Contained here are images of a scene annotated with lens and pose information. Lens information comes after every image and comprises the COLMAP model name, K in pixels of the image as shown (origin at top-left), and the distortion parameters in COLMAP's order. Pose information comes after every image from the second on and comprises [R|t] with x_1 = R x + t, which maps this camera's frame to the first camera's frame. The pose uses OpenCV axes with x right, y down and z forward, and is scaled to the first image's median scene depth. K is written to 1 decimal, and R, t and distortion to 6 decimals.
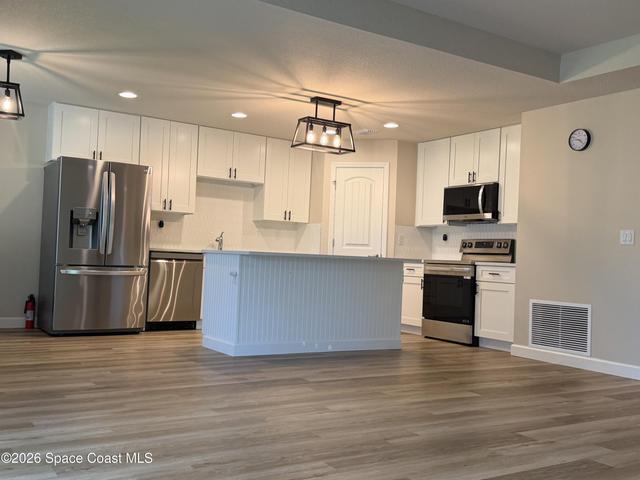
lens RADIAL K [[650.9, 0, 315.6], [0, 650.9, 237.5], [0, 0, 1]] dist [0.109395, 0.000000]
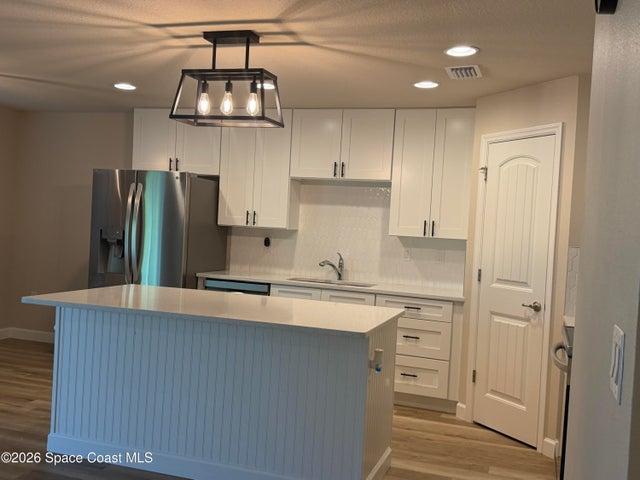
lens RADIAL K [[650.9, 0, 317.8], [0, 650.9, 246.8], [0, 0, 1]] dist [0.109395, 0.000000]
pose [[0.637273, 0.016669, -0.770458, 0.413386], [-0.003900, 0.999823, 0.018405, -0.029988], [0.770628, -0.008724, 0.637225, 0.564876]]
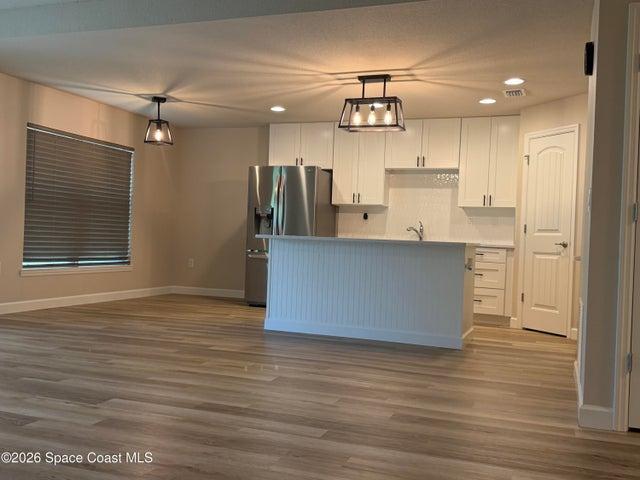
lens RADIAL K [[650.9, 0, 315.9], [0, 650.9, 244.3], [0, 0, 1]] dist [0.109395, 0.000000]
pose [[0.604078, -0.010948, -0.796850, 0.589899], [0.012856, 0.999909, -0.003993, 0.029974], [0.796821, -0.007832, 0.604164, 0.288197]]
